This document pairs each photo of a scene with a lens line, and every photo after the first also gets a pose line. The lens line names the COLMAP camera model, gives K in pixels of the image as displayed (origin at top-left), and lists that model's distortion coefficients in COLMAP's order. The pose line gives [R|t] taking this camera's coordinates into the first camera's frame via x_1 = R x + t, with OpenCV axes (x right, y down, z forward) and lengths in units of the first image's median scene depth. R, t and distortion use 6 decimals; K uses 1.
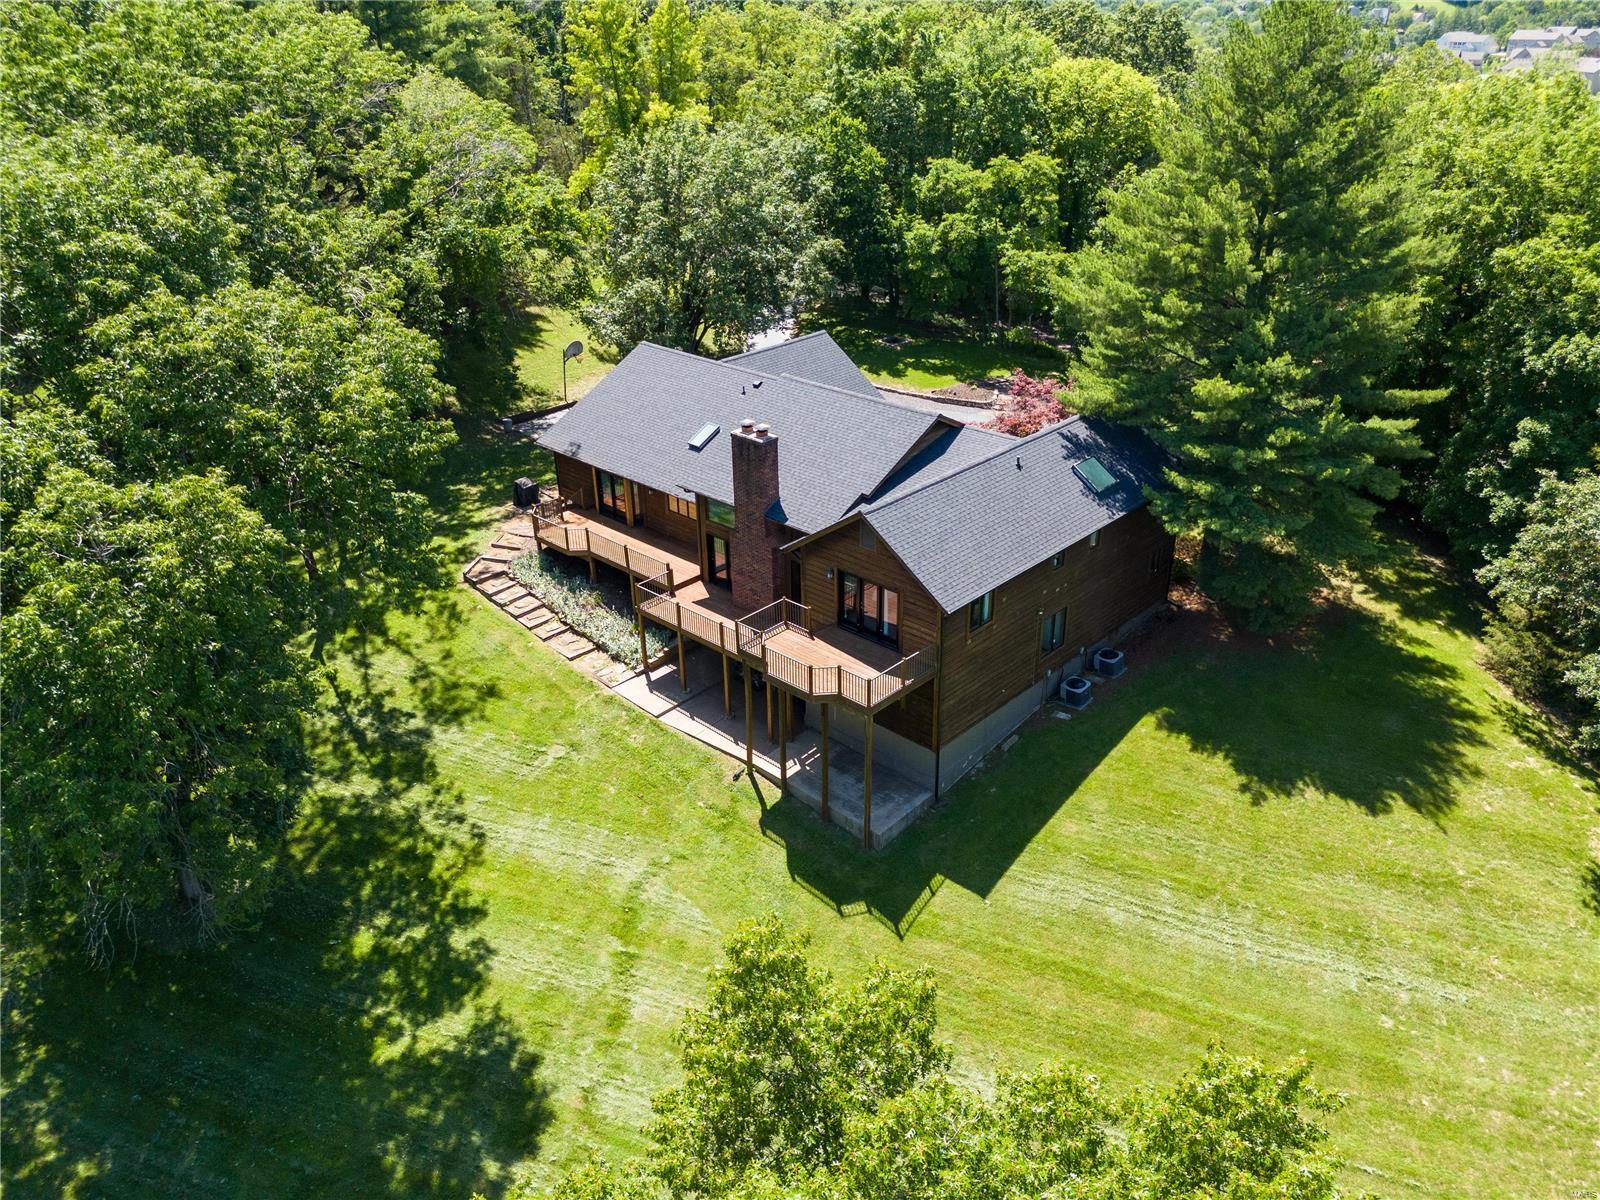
lens RADIAL K [[1138.0, 0, 800.0], [0, 1138.0, 556.1], [0, 0, 1]] dist [0.063148, -0.080534]
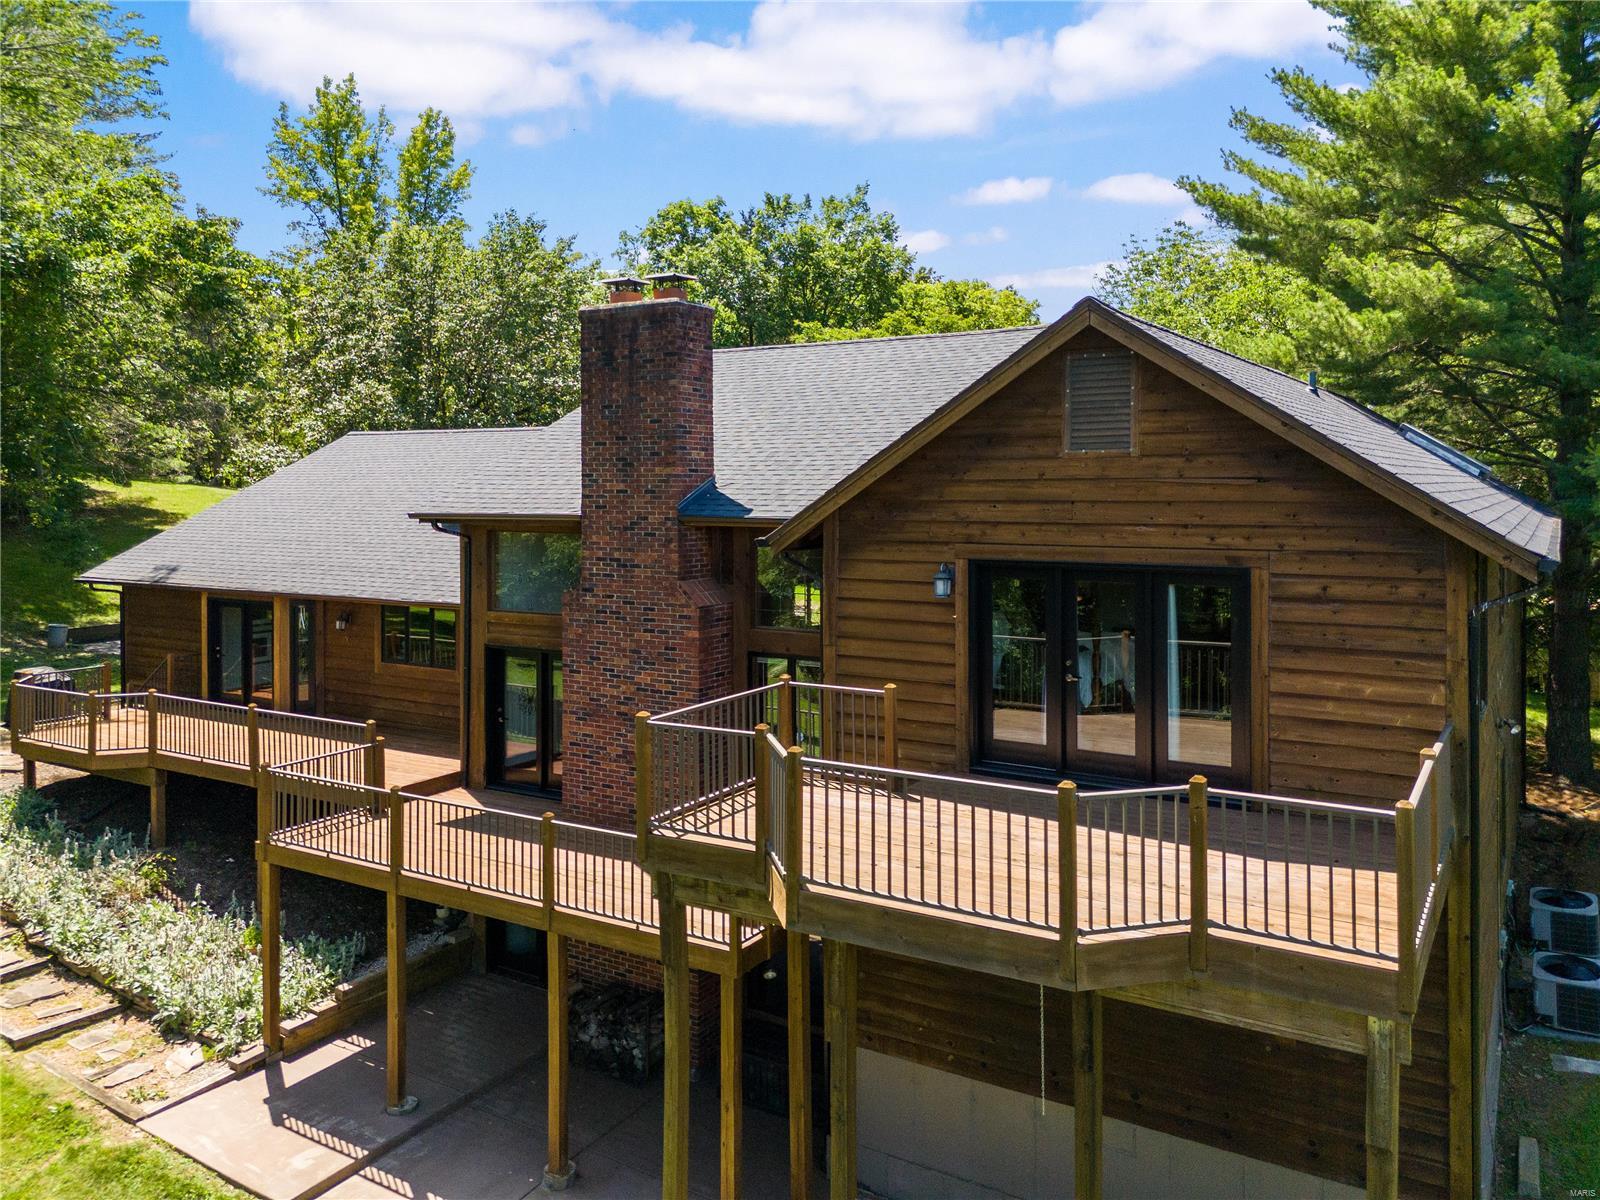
lens RADIAL K [[1138.0, 0, 800.0], [0, 1138.0, 556.1], [0, 0, 1]] dist [0.063148, -0.080534]
pose [[0.973736, 0.020643, 0.226742, -0.067439], [0.070024, 0.920457, -0.384519, 0.104178], [-0.216644, 0.390297, 0.894837, 0.625083]]
